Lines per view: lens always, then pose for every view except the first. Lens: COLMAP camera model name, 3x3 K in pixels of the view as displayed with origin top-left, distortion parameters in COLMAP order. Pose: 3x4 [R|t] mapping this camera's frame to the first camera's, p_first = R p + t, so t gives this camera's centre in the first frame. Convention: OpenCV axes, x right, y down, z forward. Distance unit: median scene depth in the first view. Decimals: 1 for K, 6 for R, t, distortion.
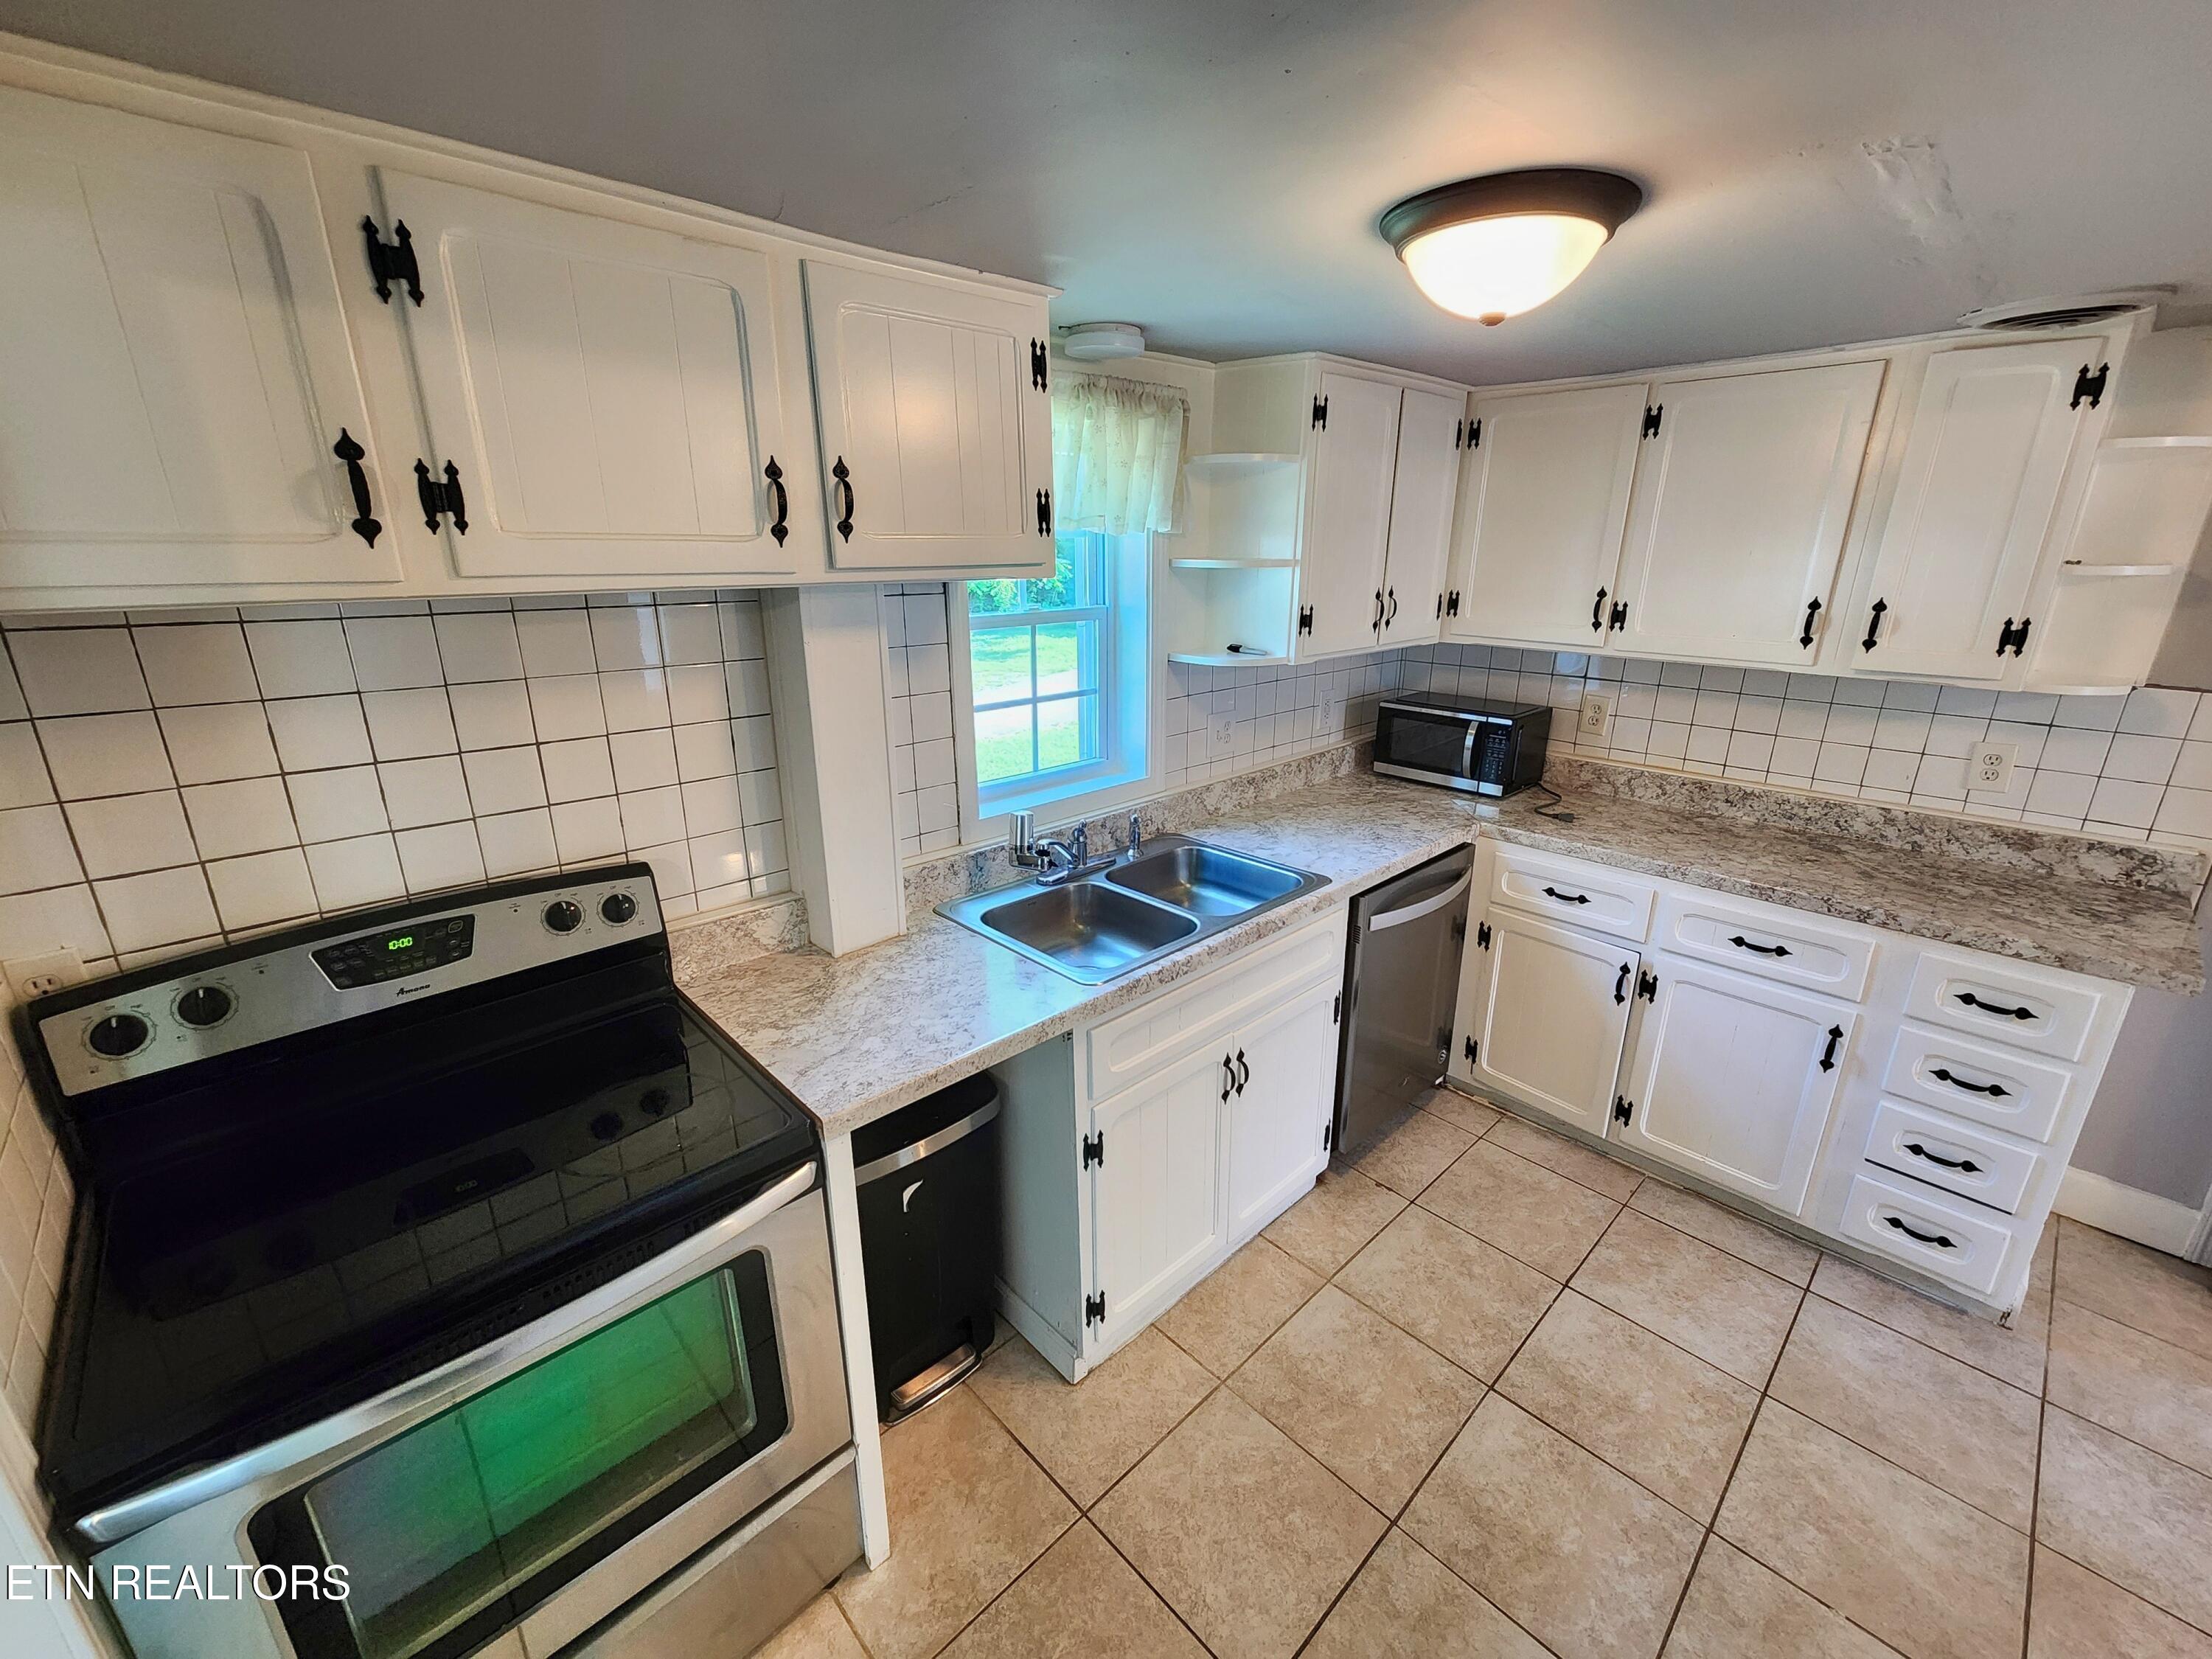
lens RADIAL K [[911.4, 0, 1101.7], [0, 911.4, 831.7], [0, 0, 1]] dist [-0.000204, 0.000992]
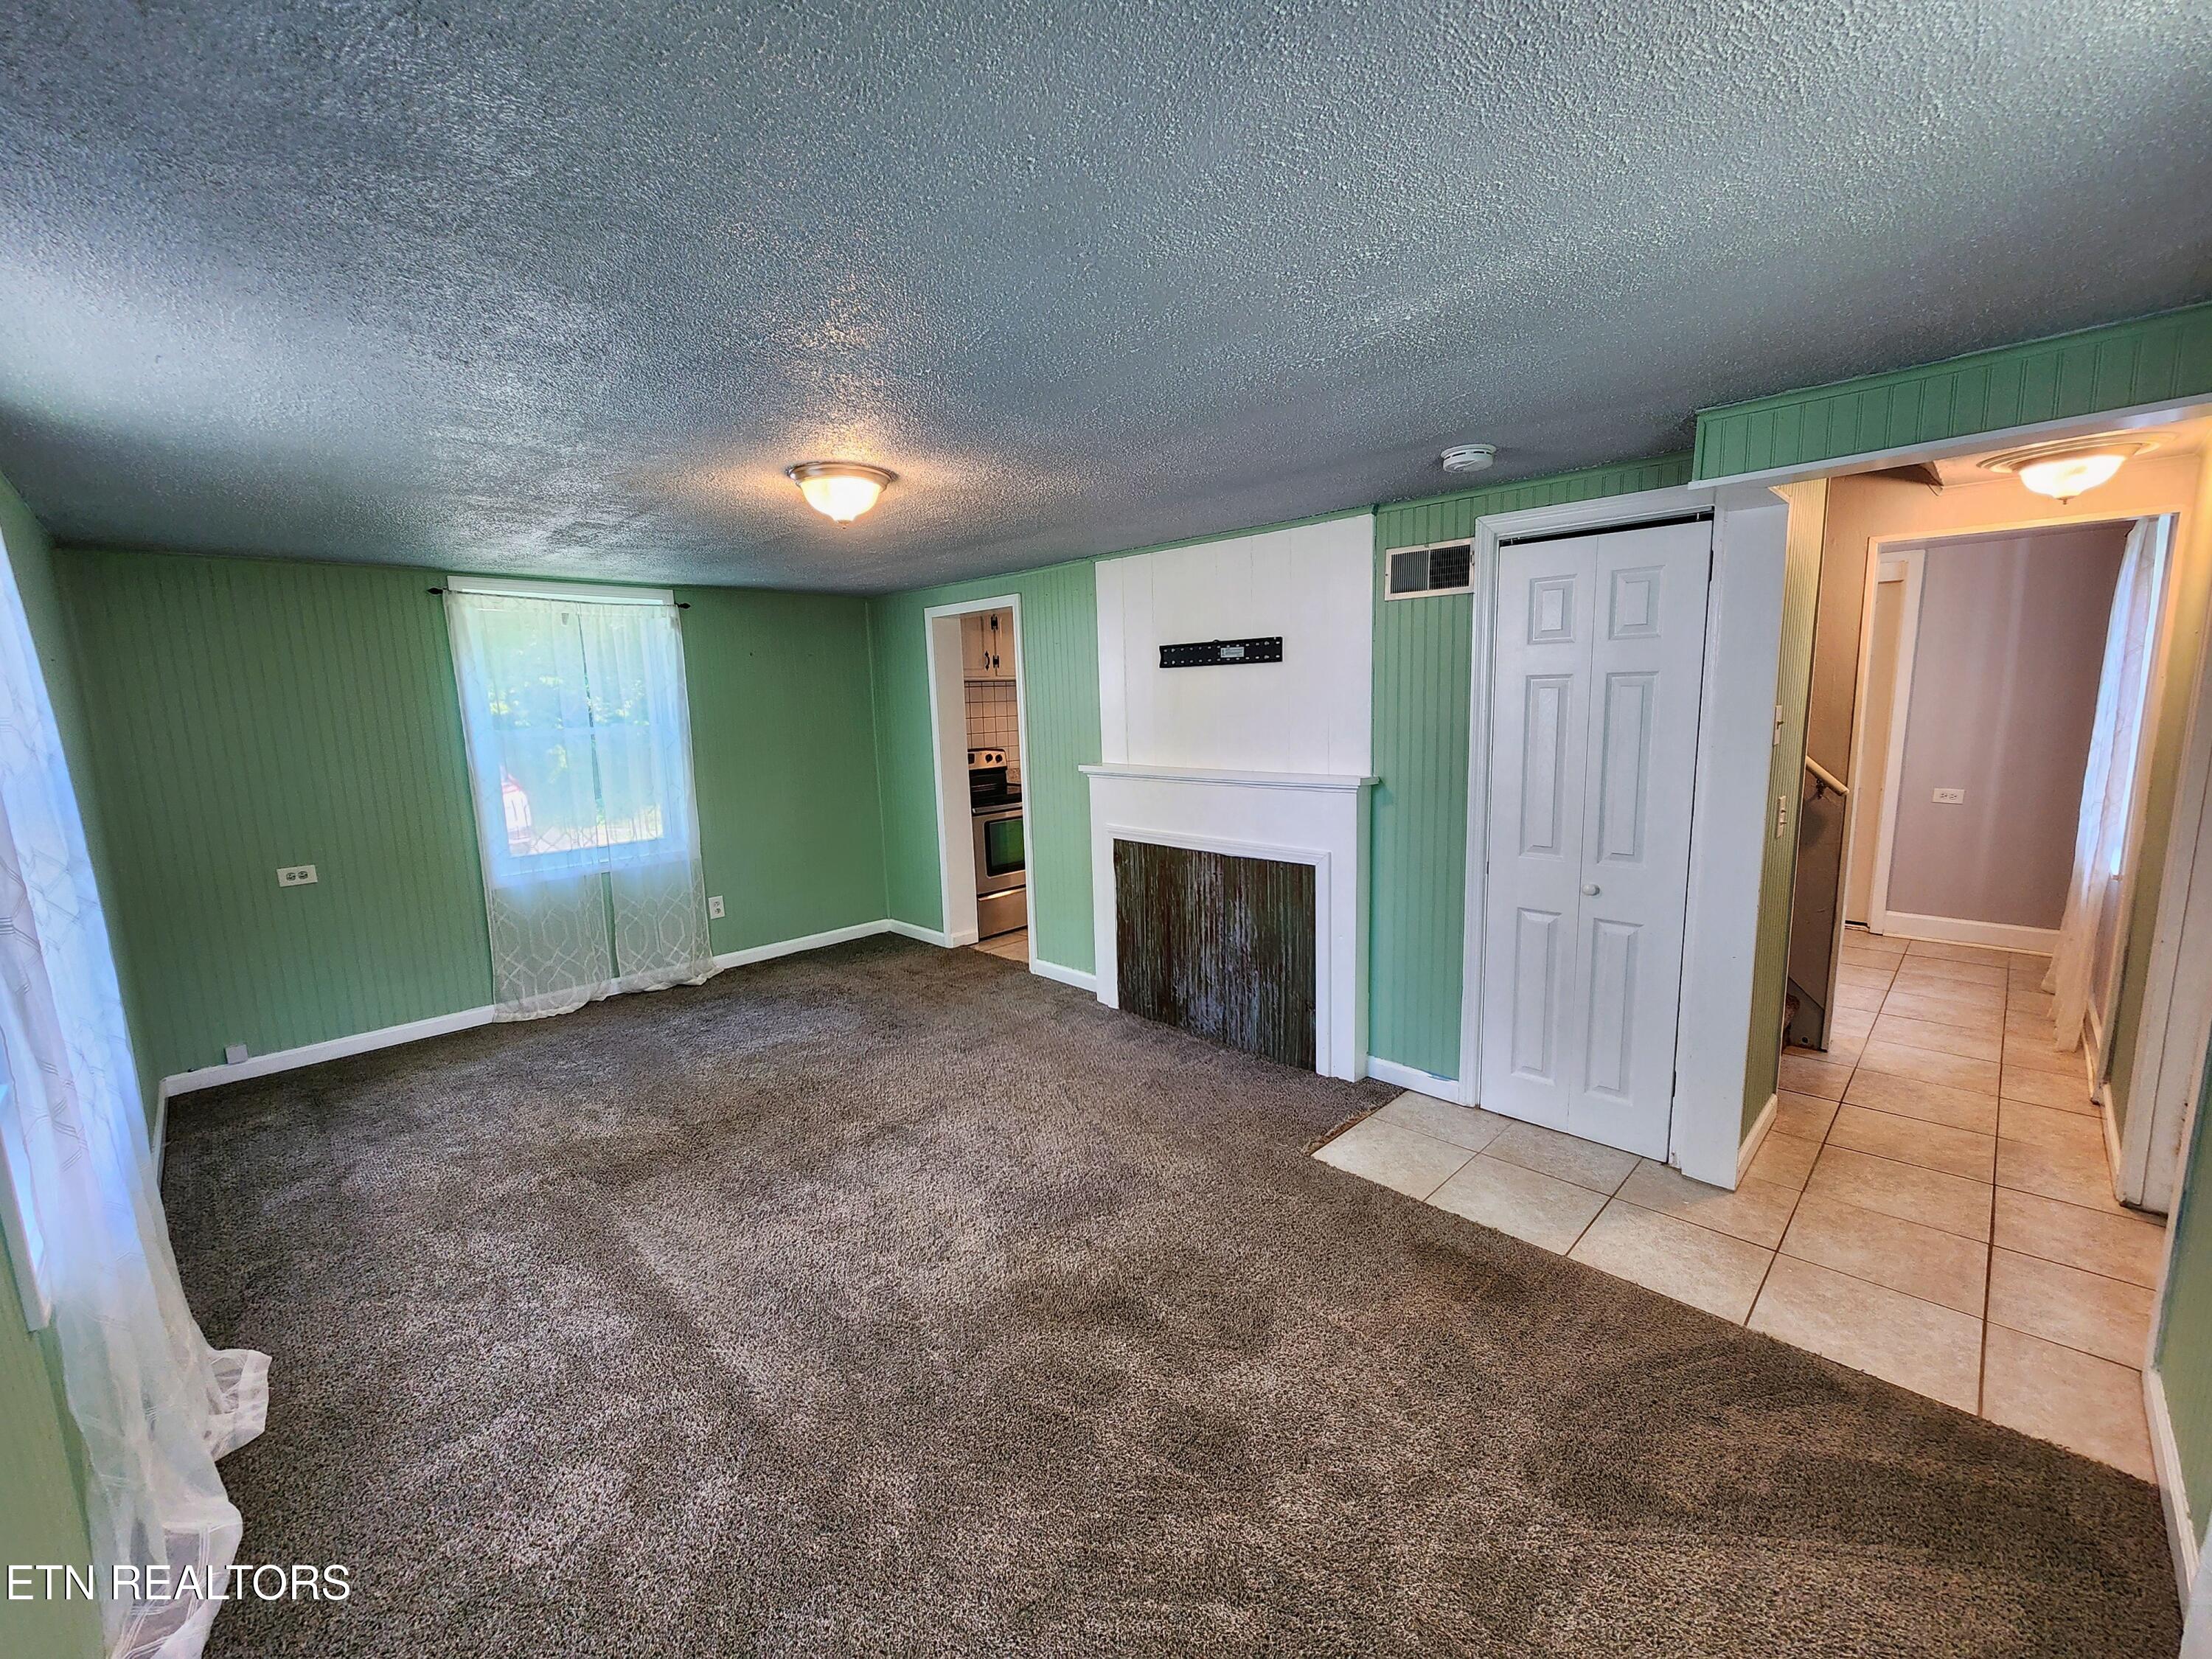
lens RADIAL K [[911.4, 0, 1094.5], [0, 911.4, 830.2], [0, 0, 1]] dist [-0.000204, 0.000992]
pose [[0.999178, -0.038341, 0.013191, -0.140946], [0.039995, 0.985462, -0.165123, 0.903158], [-0.006668, 0.165514, 0.986185, -2.456059]]
